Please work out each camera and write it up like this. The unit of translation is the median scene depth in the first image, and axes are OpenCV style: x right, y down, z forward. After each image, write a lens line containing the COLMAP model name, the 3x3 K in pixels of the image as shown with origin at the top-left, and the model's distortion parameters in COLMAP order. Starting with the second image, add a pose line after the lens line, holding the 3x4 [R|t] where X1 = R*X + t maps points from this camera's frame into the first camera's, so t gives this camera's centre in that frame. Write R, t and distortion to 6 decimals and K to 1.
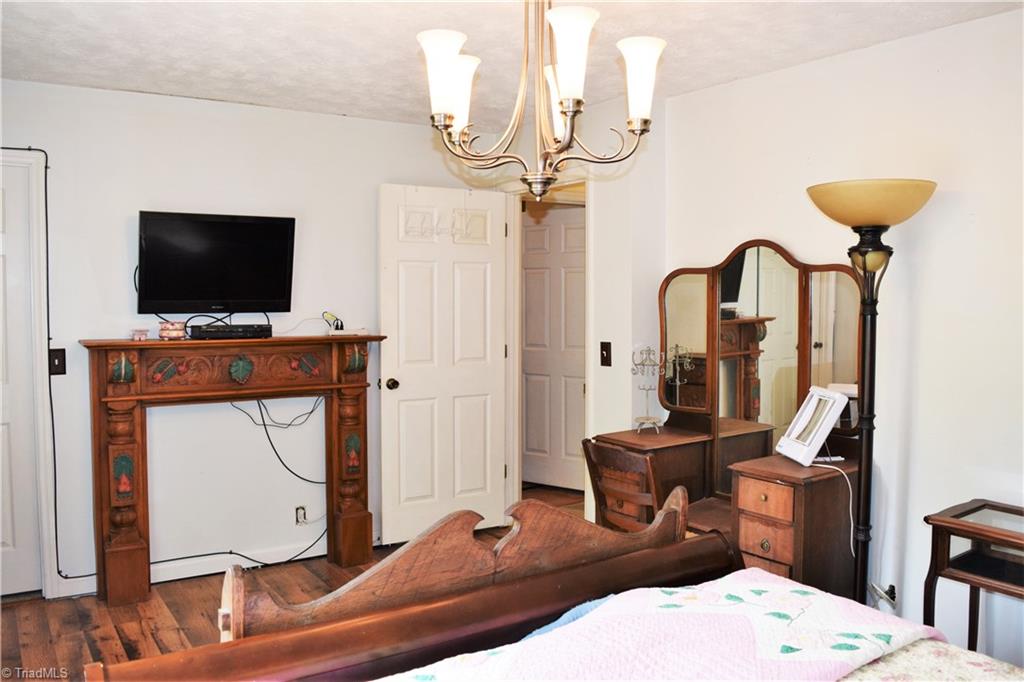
lens RADIAL K [[808.6, 0, 512.0], [0, 808.6, 341.0], [0, 0, 1]] dist [-0.089667, -0.000378]
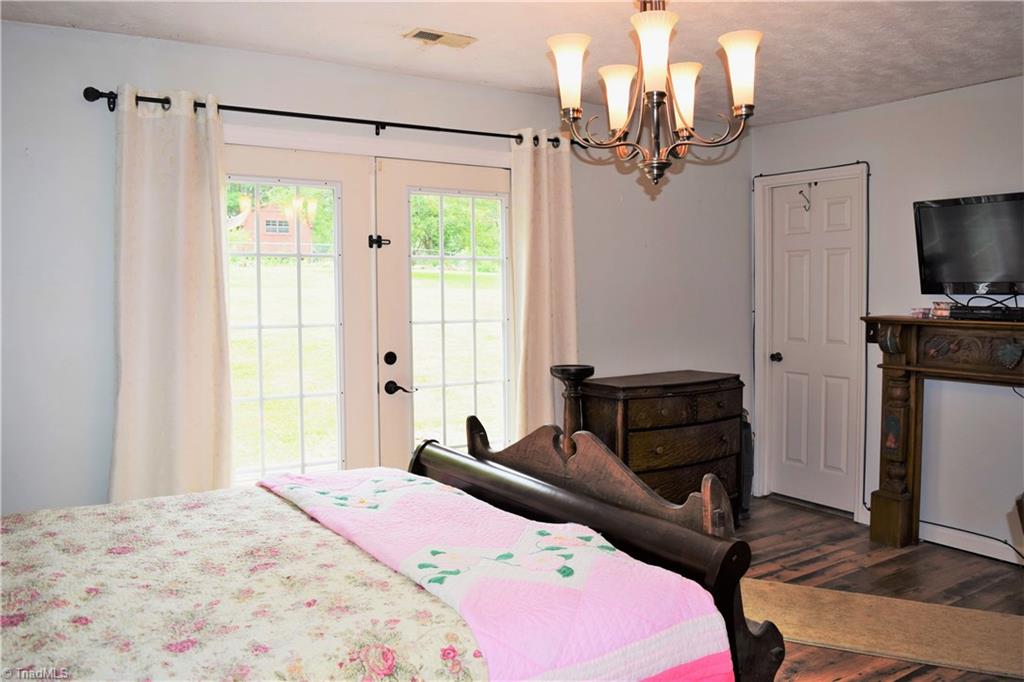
lens RADIAL K [[776.8, 0, 512.0], [0, 776.8, 341.0], [0, 0, 1]] dist [-0.103294, -0.003363]
pose [[-0.014067, 0.060873, -0.998046, 0.614888], [-0.048601, 0.996924, 0.061490, -0.005839], [0.998719, 0.049371, -0.011065, 0.450666]]
